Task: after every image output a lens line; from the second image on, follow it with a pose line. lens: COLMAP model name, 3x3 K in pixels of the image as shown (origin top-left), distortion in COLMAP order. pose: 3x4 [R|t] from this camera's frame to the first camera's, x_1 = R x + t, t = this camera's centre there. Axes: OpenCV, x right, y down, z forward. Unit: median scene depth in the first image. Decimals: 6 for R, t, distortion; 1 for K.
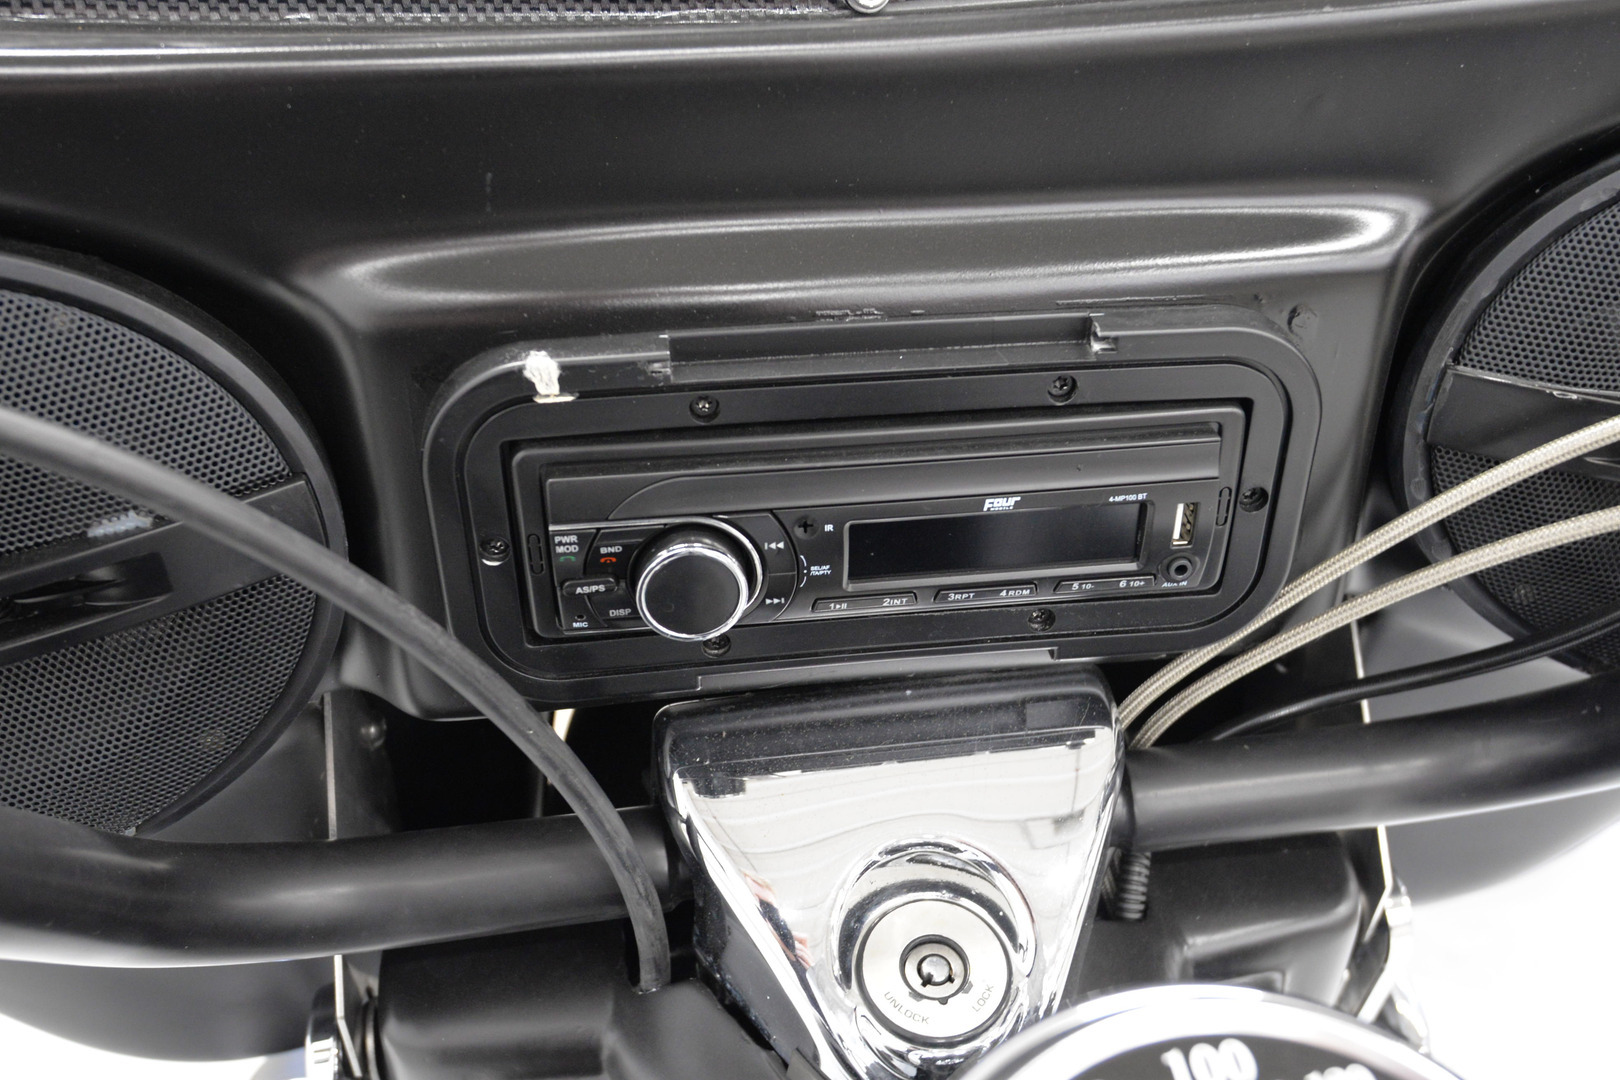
lens RADIAL K [[1443.4, 0, 810.0], [0, 1443.4, 540.0], [0, 0, 1]] dist [0.005040, 0.000332]
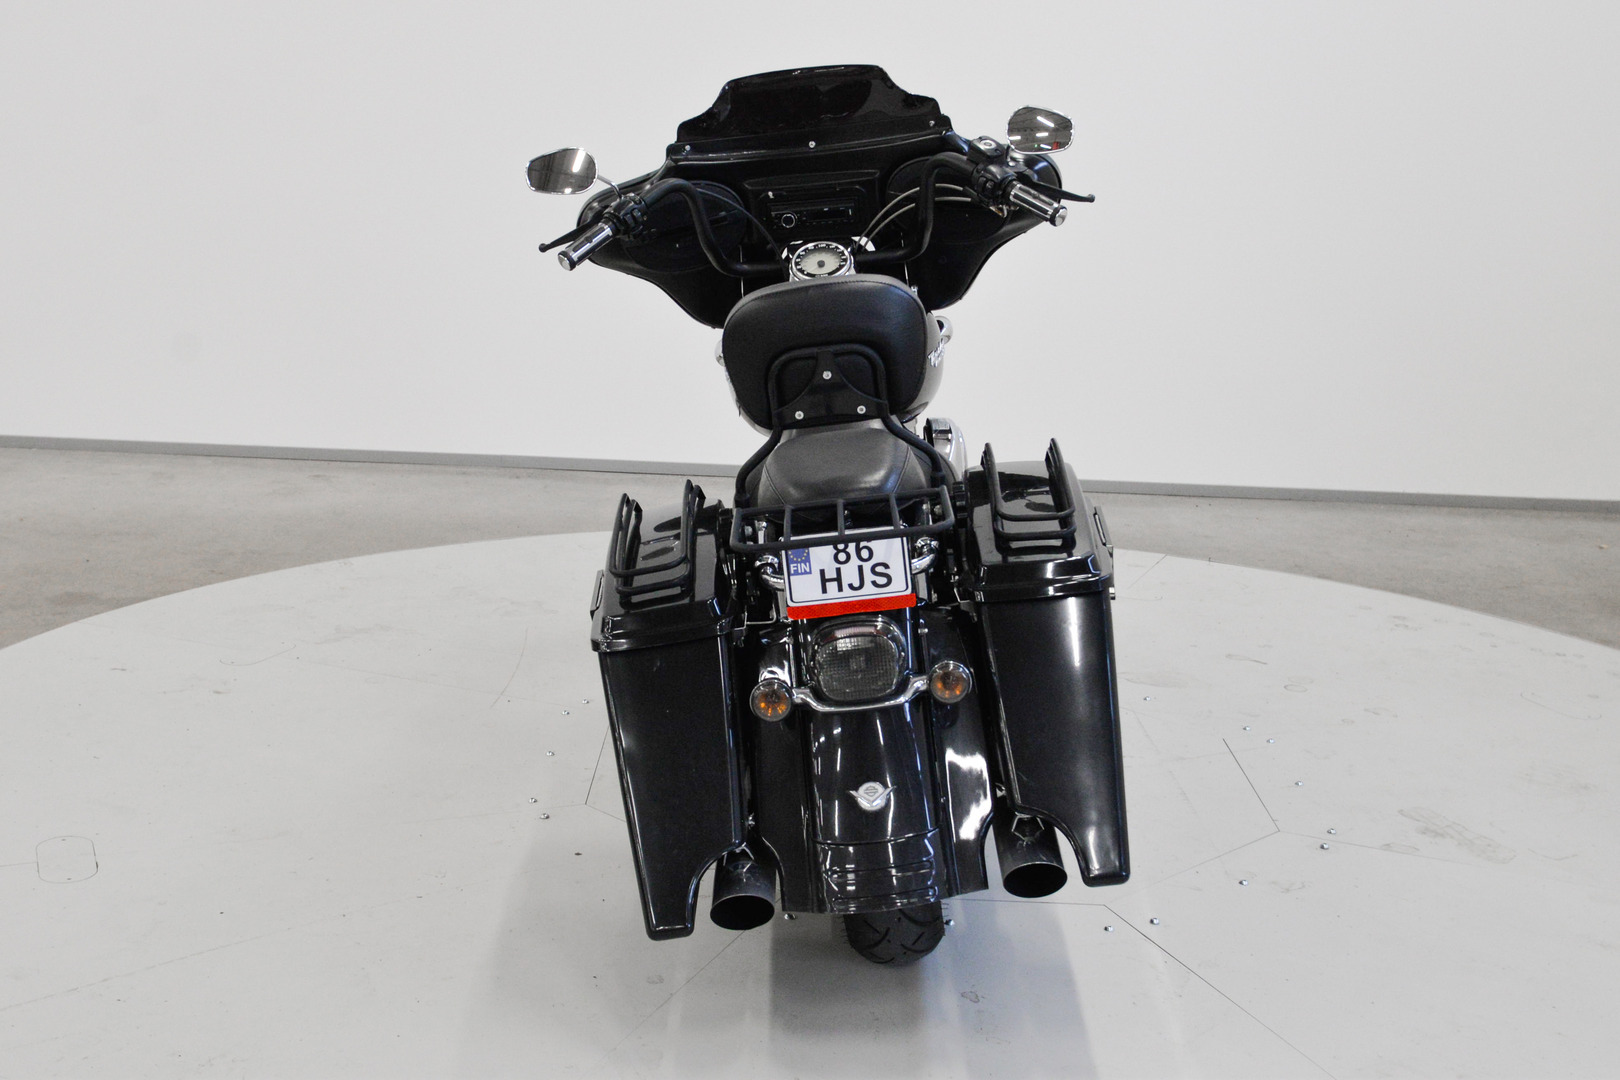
lens RADIAL K [[2028.2, 0, 810.0], [0, 2028.2, 540.0], [0, 0, 1]] dist [0.015283, 0.009206]
pose [[0.980569, 0.002899, -0.196151, 2.101420], [-0.004757, 0.999948, -0.009003, 1.784210], [0.196115, 0.009761, 0.980532, -9.358462]]
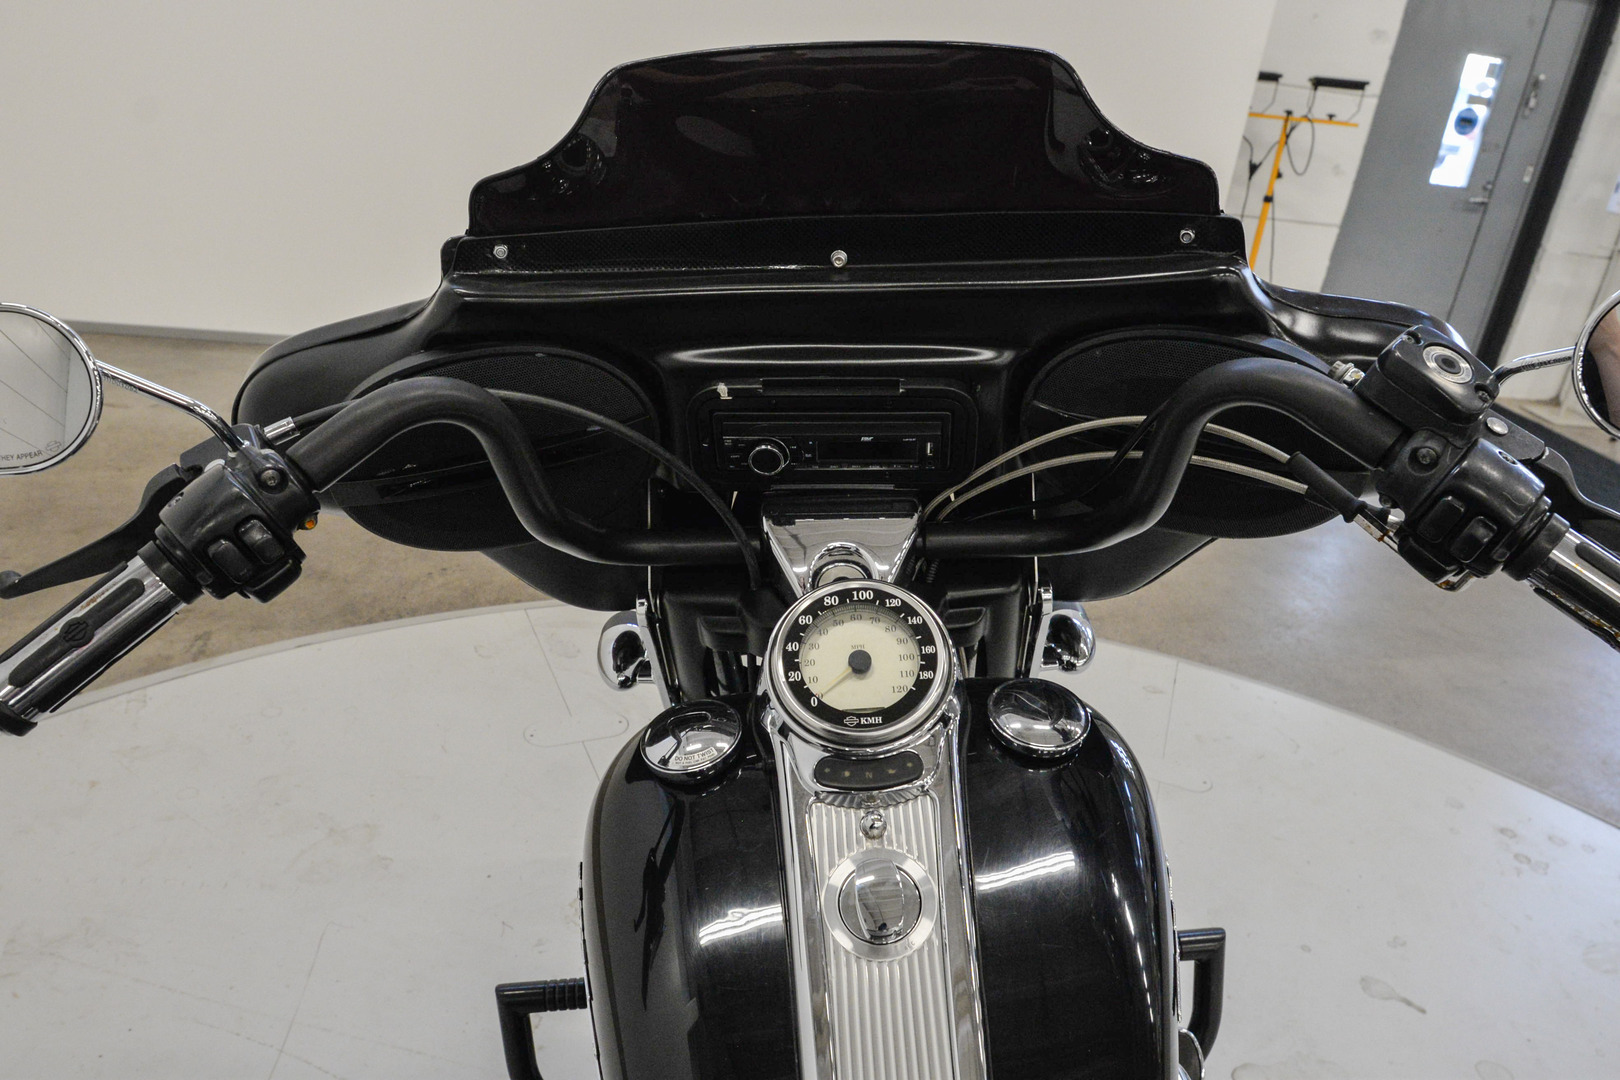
lens RADIAL K [[1162.5, 0, 810.0], [0, 1162.5, 540.0], [0, 0, 1]] dist [0.004903, 0.001160]
pose [[0.986790, 0.086281, -0.137114, 0.340845], [-0.060775, 0.981719, 0.180375, -0.233038], [0.150171, -0.169659, 0.973994, -1.352184]]
